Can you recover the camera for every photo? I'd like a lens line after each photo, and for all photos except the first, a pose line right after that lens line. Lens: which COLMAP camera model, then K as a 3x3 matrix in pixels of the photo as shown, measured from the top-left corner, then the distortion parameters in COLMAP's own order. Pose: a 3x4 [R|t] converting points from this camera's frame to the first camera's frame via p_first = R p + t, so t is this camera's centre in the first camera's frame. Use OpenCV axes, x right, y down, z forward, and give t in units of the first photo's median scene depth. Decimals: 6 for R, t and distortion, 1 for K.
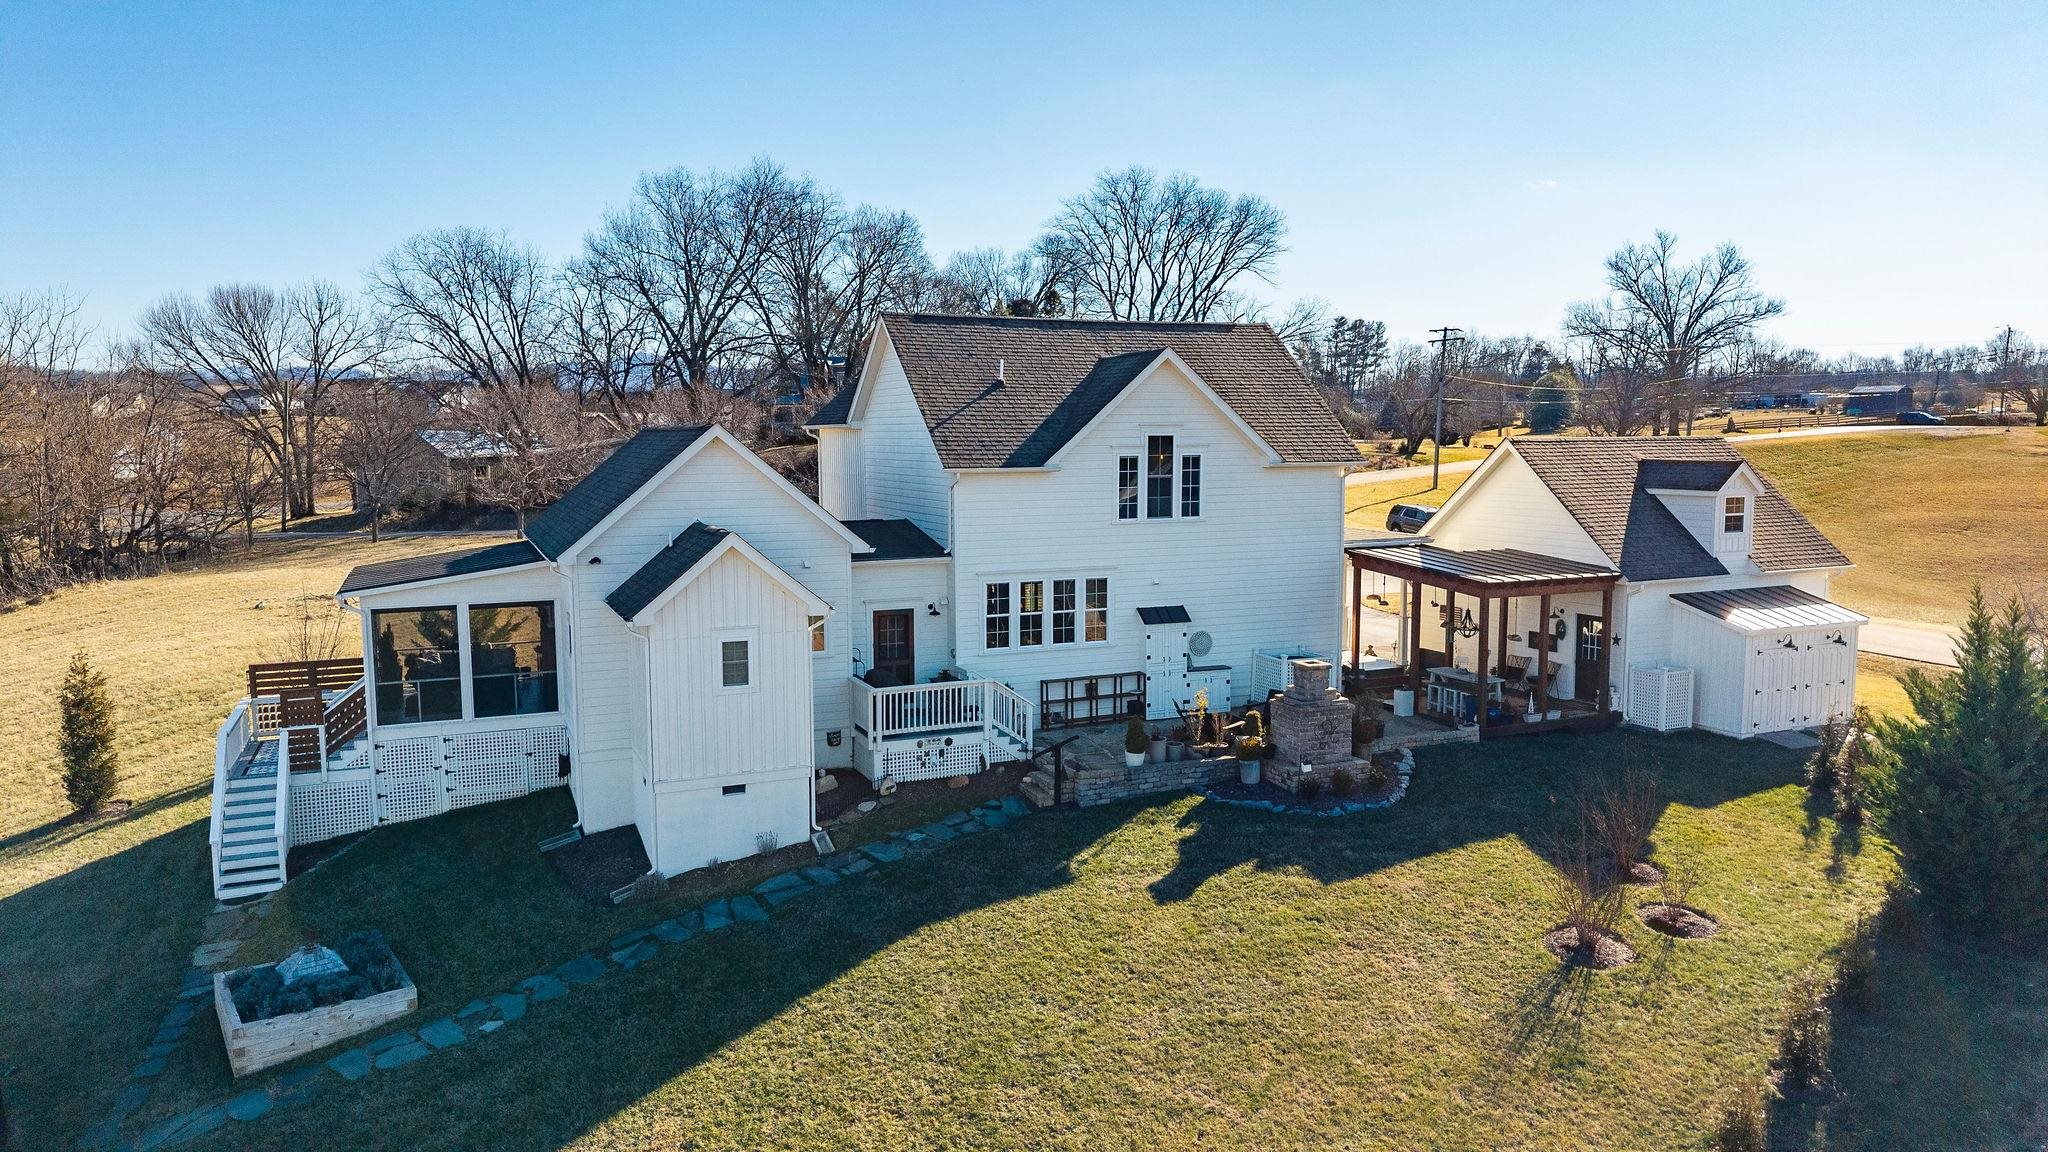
lens RADIAL K [[1350.2, 0, 1024.0], [0, 1350.2, 576.0], [0, 0, 1]] dist [0.051936, -0.000940]
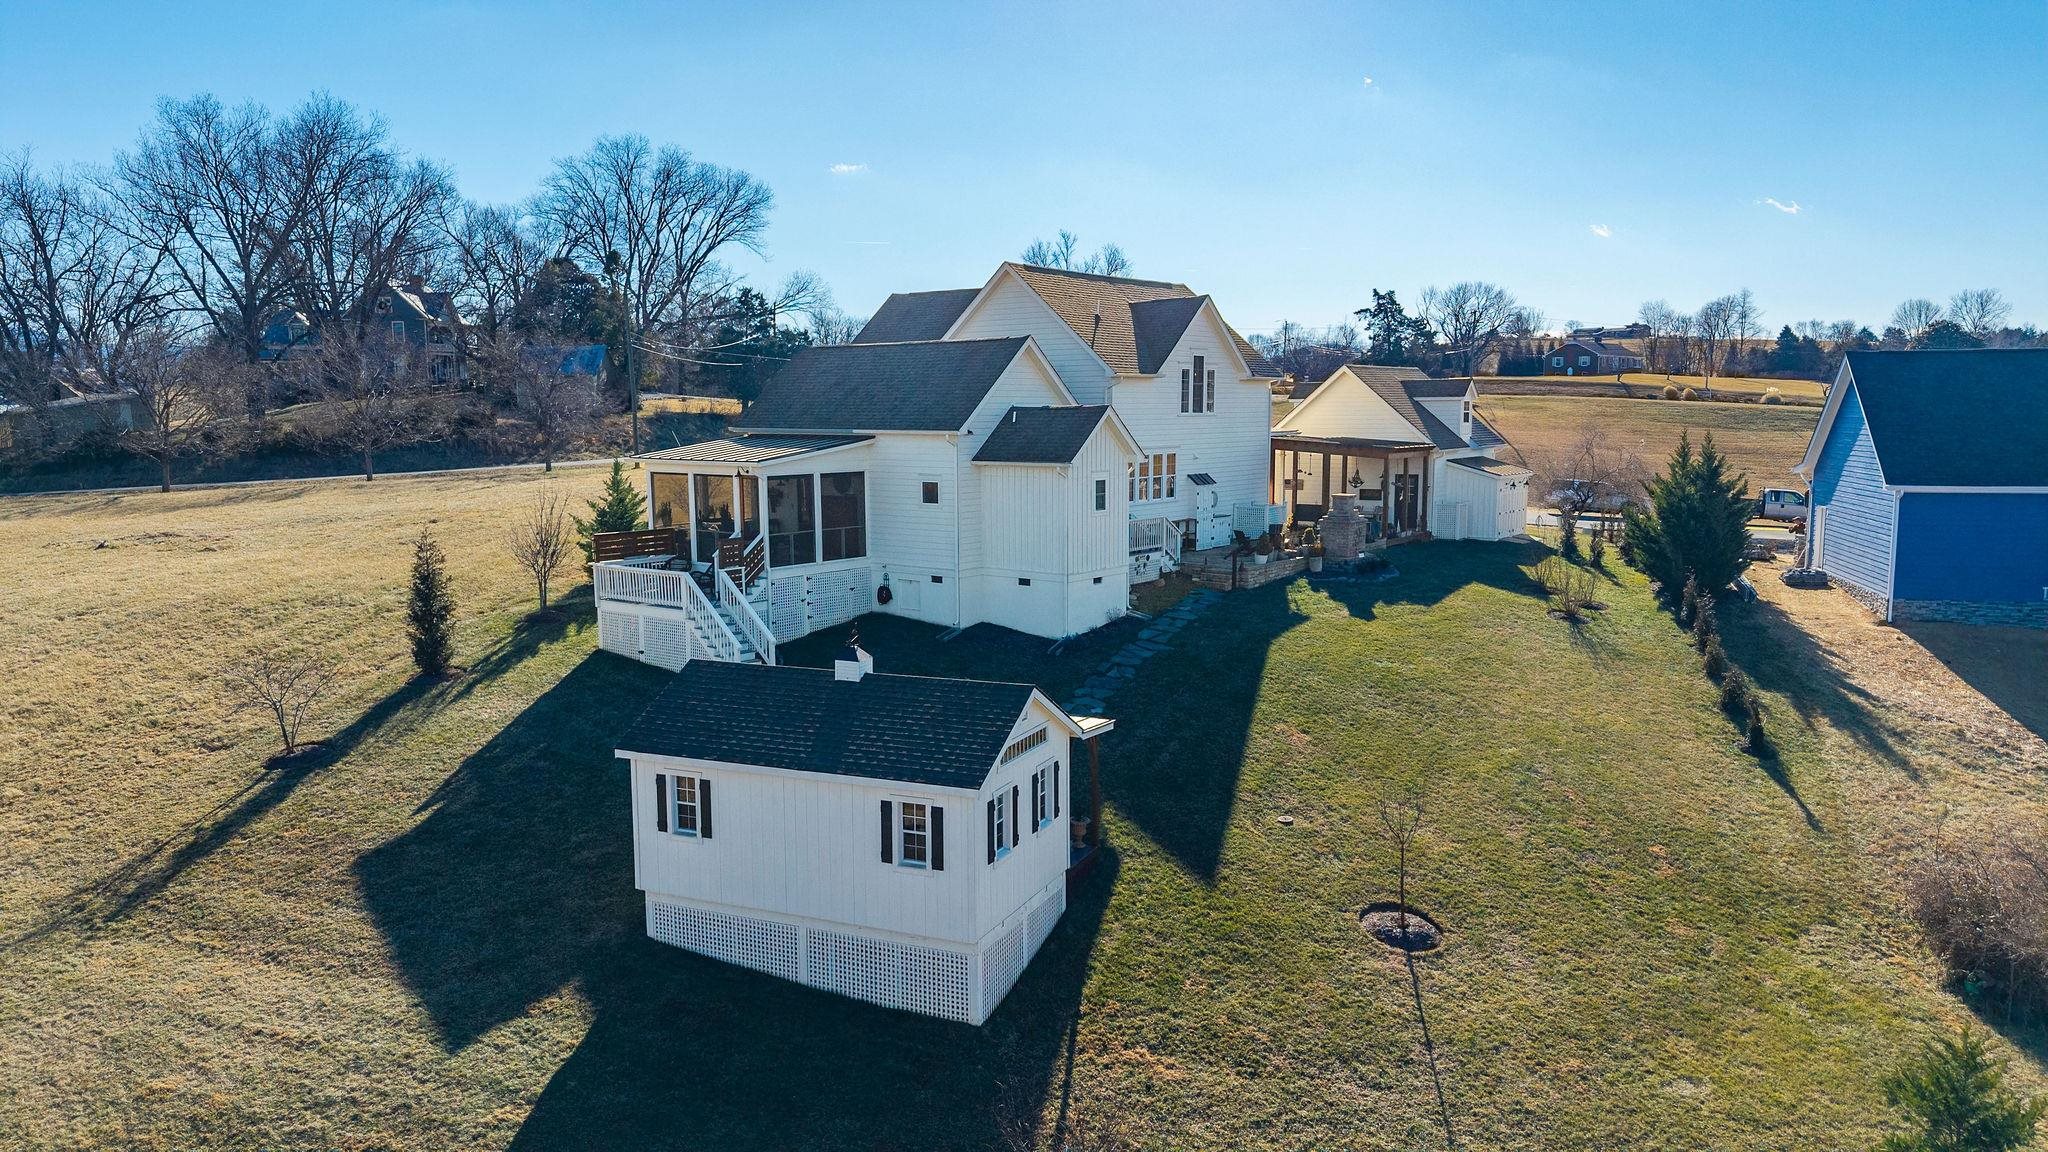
lens RADIAL K [[1350.2, 0, 1024.0], [0, 1350.2, 576.0], [0, 0, 1]] dist [0.051936, -0.000940]
pose [[0.886999, -0.058921, 0.457997, -0.747463], [0.051961, 0.998262, 0.027792, 0.083370], [-0.458839, -0.000854, 0.888519, -0.214588]]
